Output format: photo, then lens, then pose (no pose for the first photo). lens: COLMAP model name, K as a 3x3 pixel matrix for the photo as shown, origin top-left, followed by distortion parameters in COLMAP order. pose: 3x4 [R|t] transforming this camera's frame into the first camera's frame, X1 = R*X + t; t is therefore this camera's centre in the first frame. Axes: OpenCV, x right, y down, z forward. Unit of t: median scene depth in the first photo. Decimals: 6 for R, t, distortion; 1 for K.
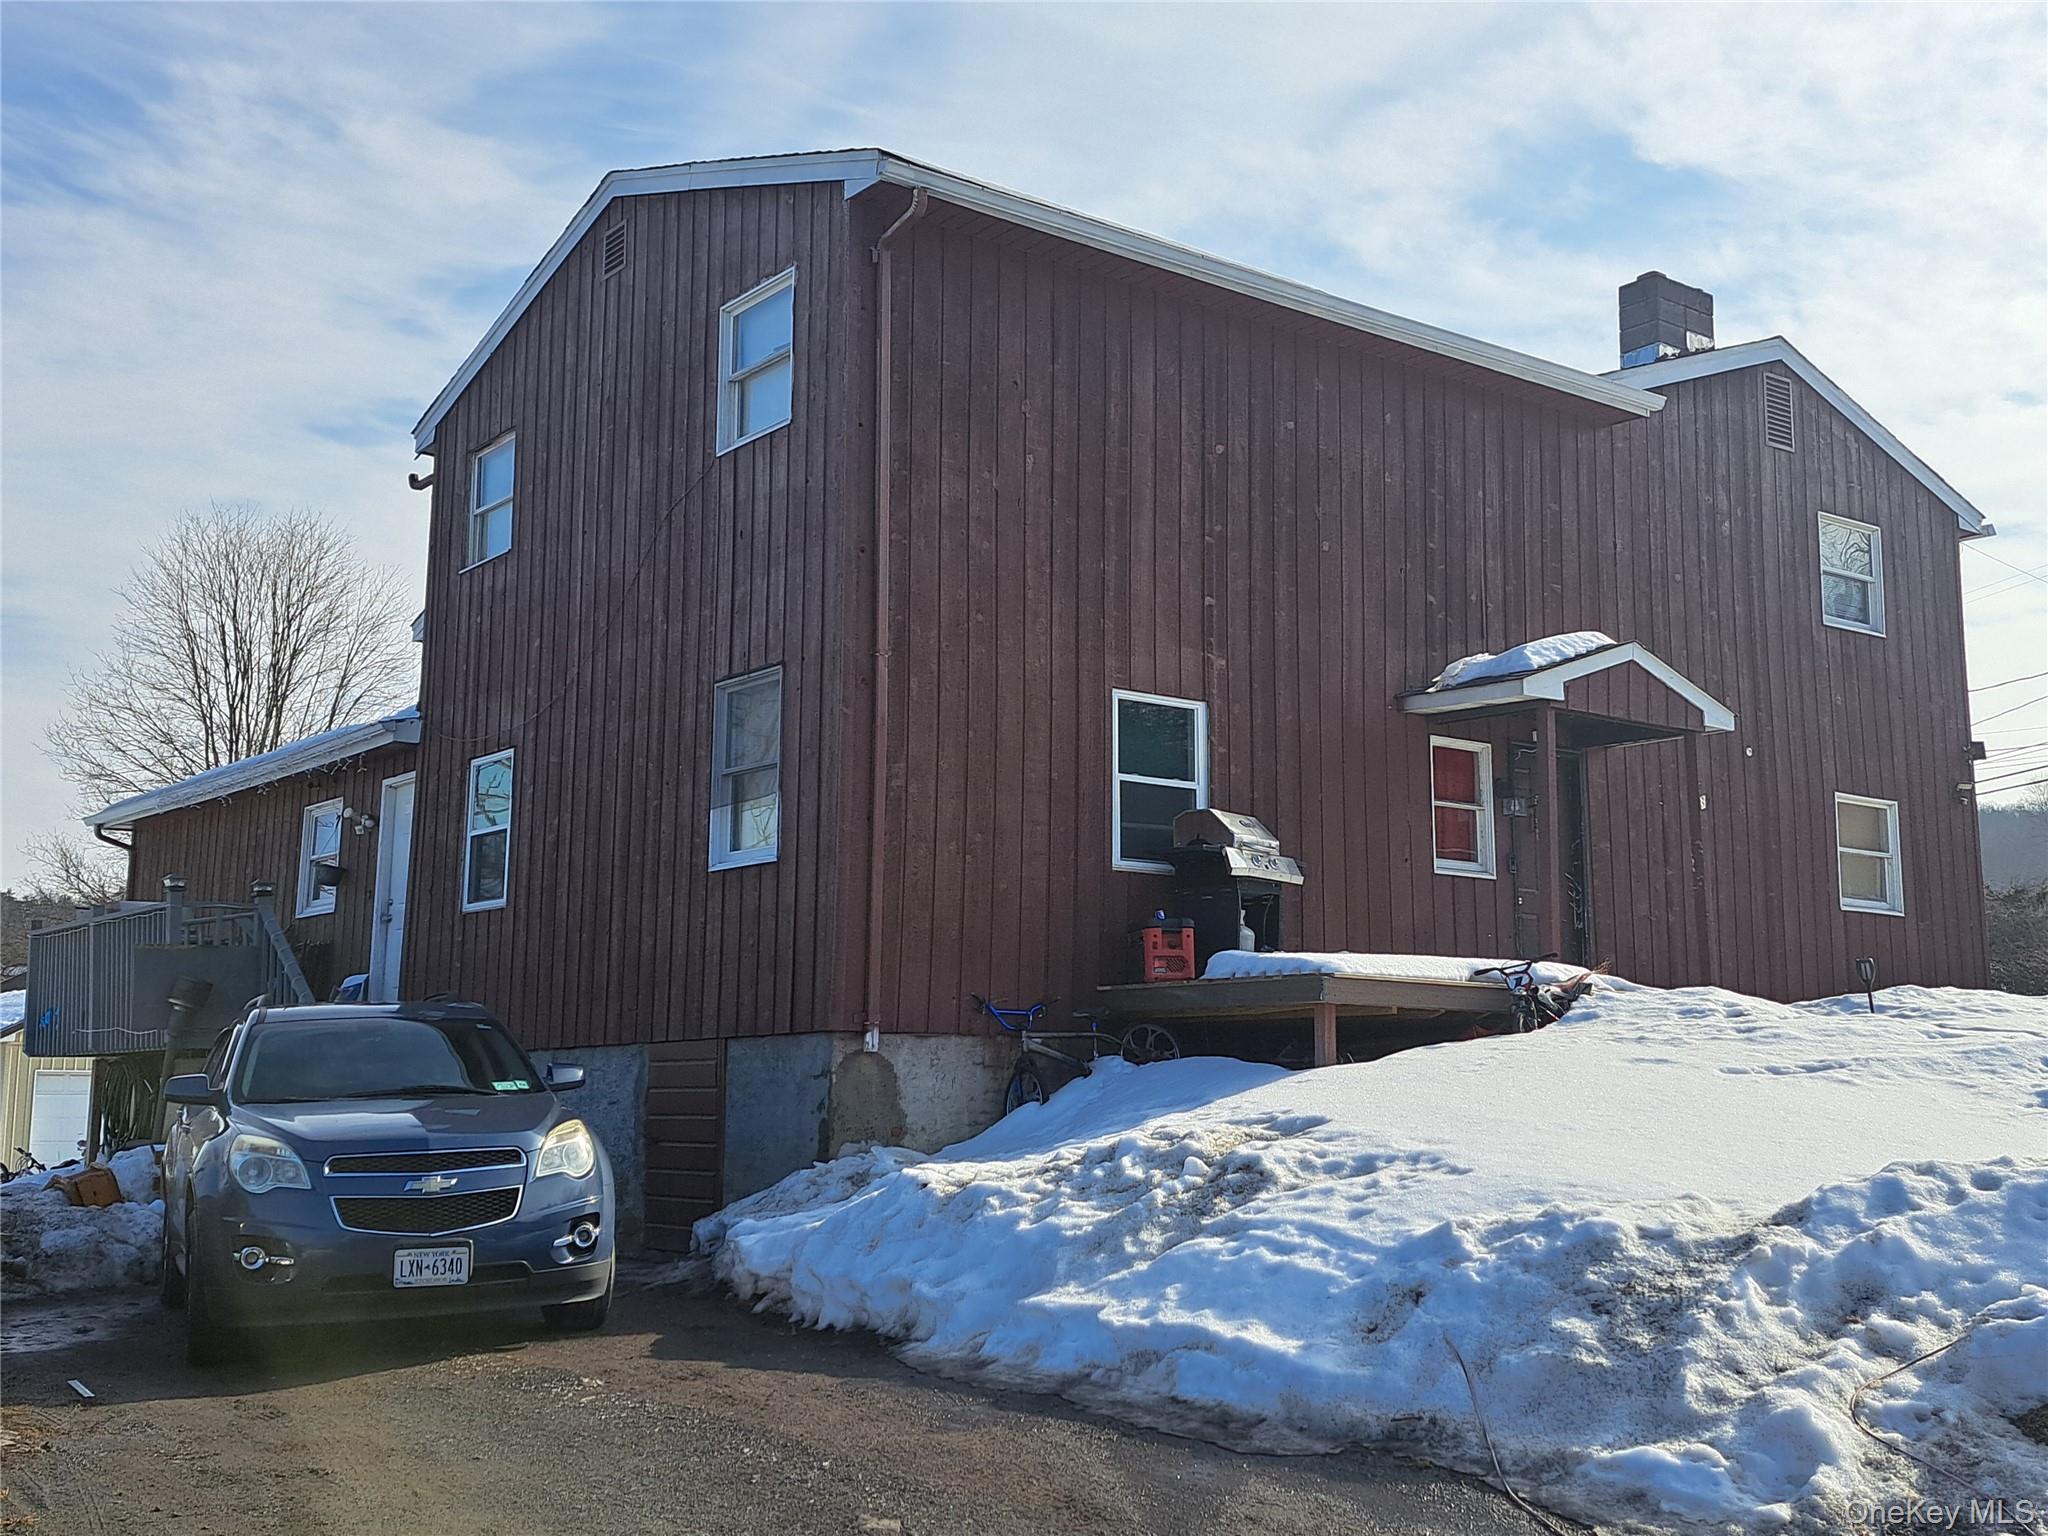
lens RADIAL K [[2124.5, 0, 1024.0], [0, 2124.5, 768.0], [0, 0, 1]] dist [0.178304, -0.402990]
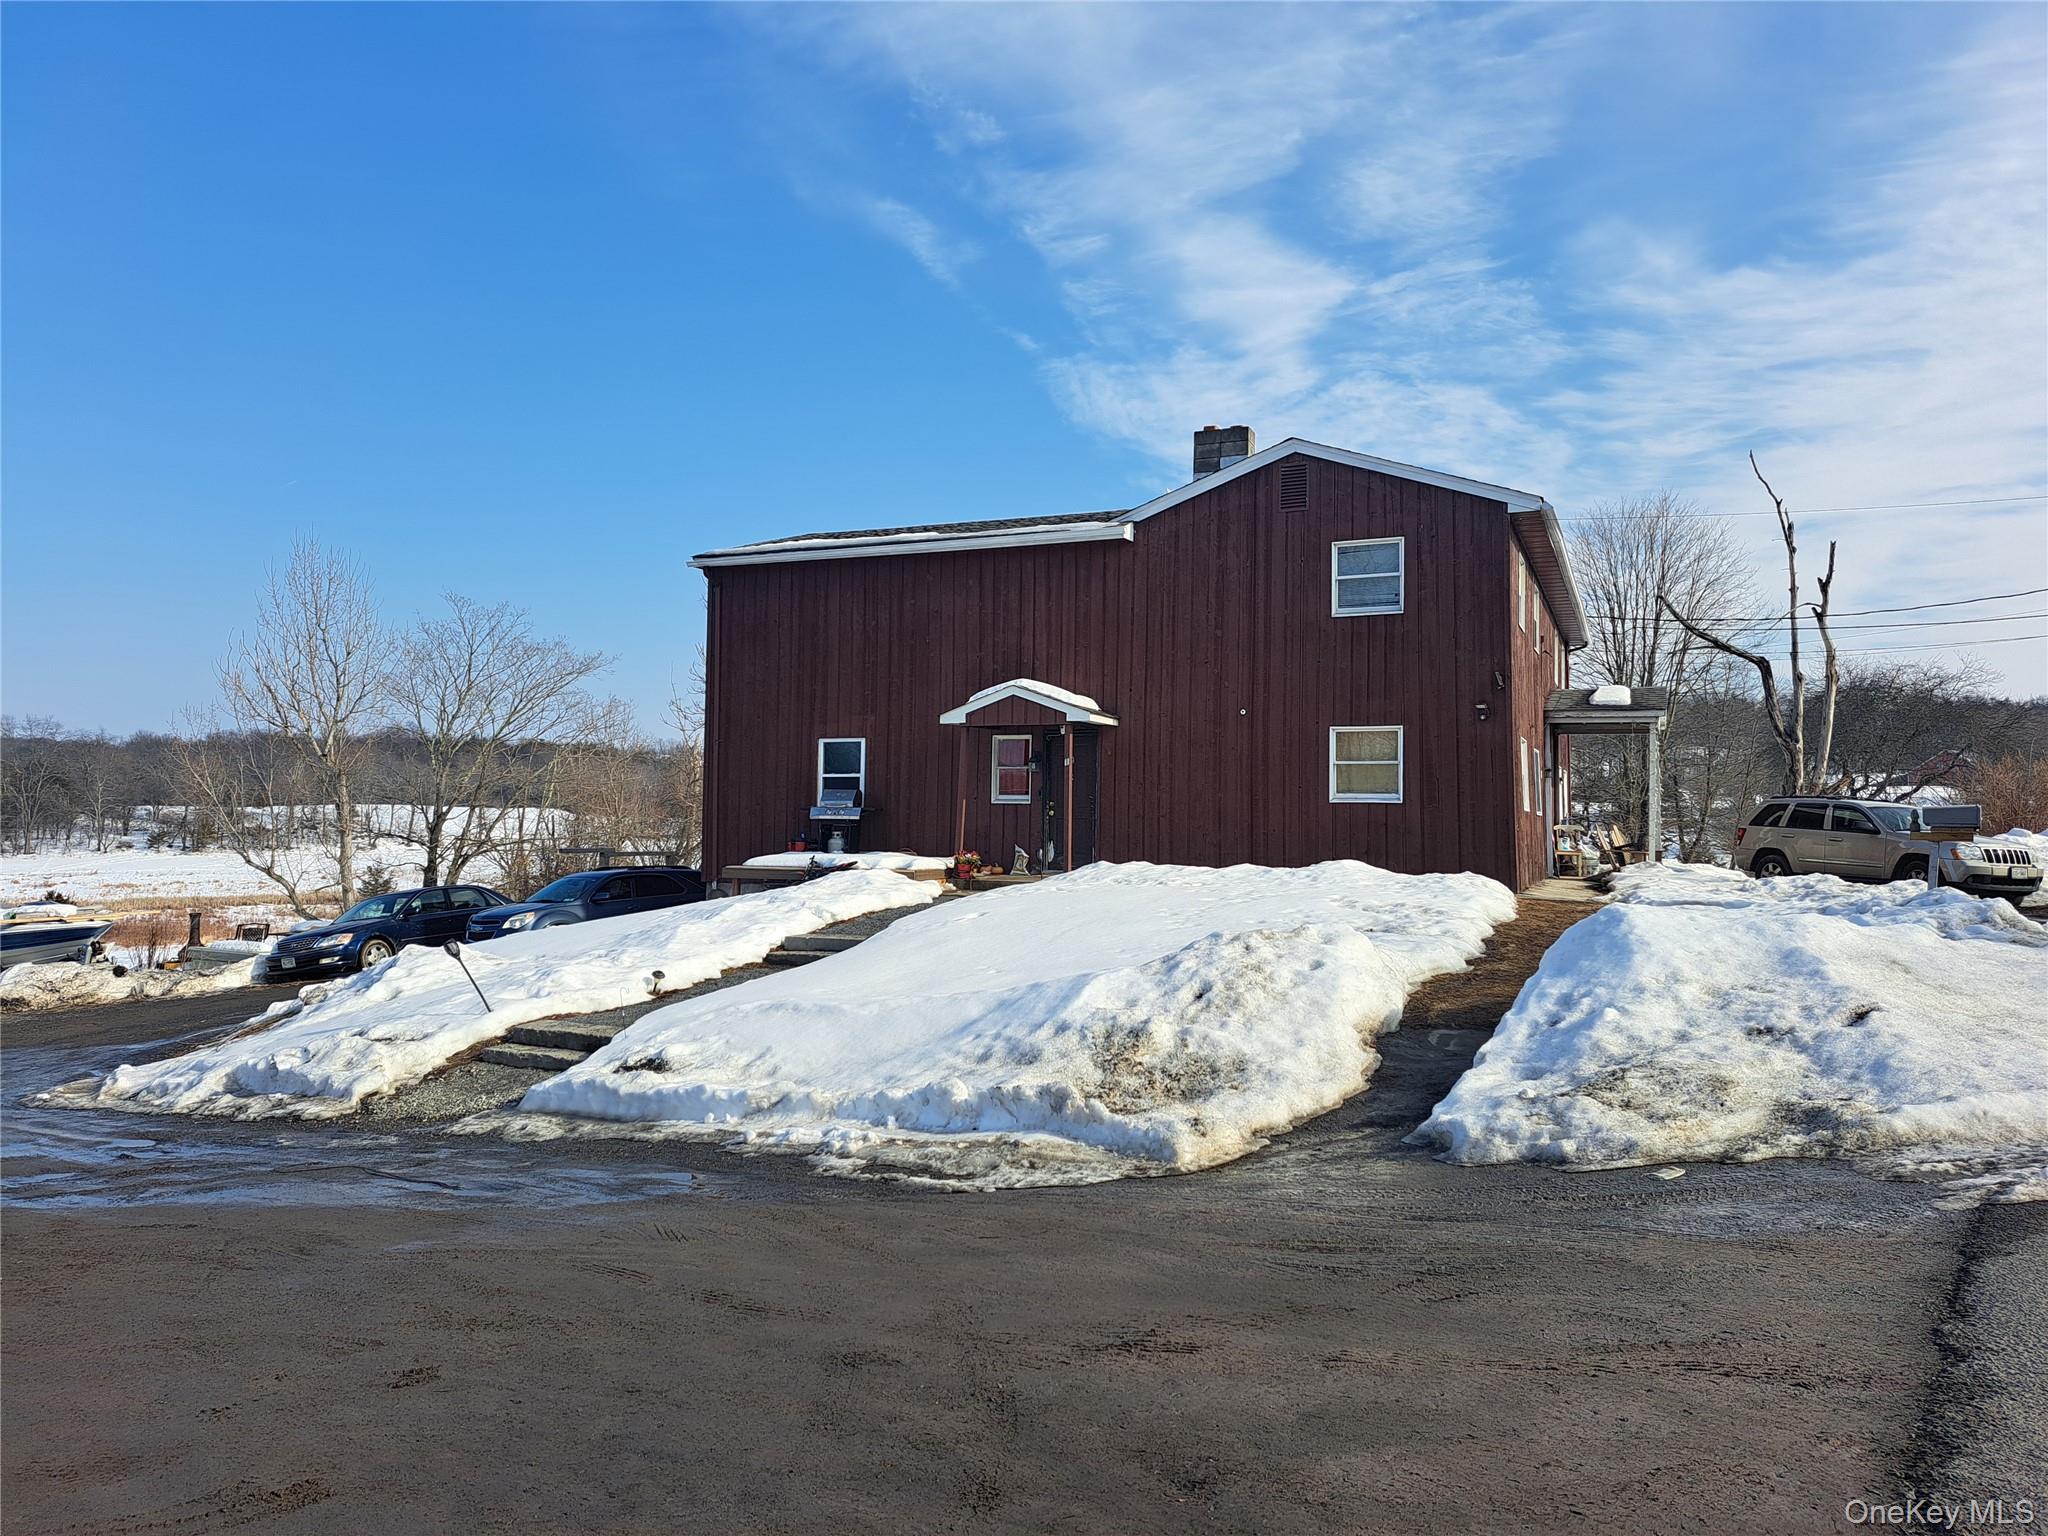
lens RADIAL K [[2124.5, 0, 1024.0], [0, 2124.5, 768.0], [0, 0, 1]] dist [0.178304, -0.402990]
pose [[0.379938, -0.024457, -0.924688, 1.925674], [0.127723, 0.991462, 0.026256, -0.030615], [0.916152, -0.128079, 0.379818, 0.225424]]
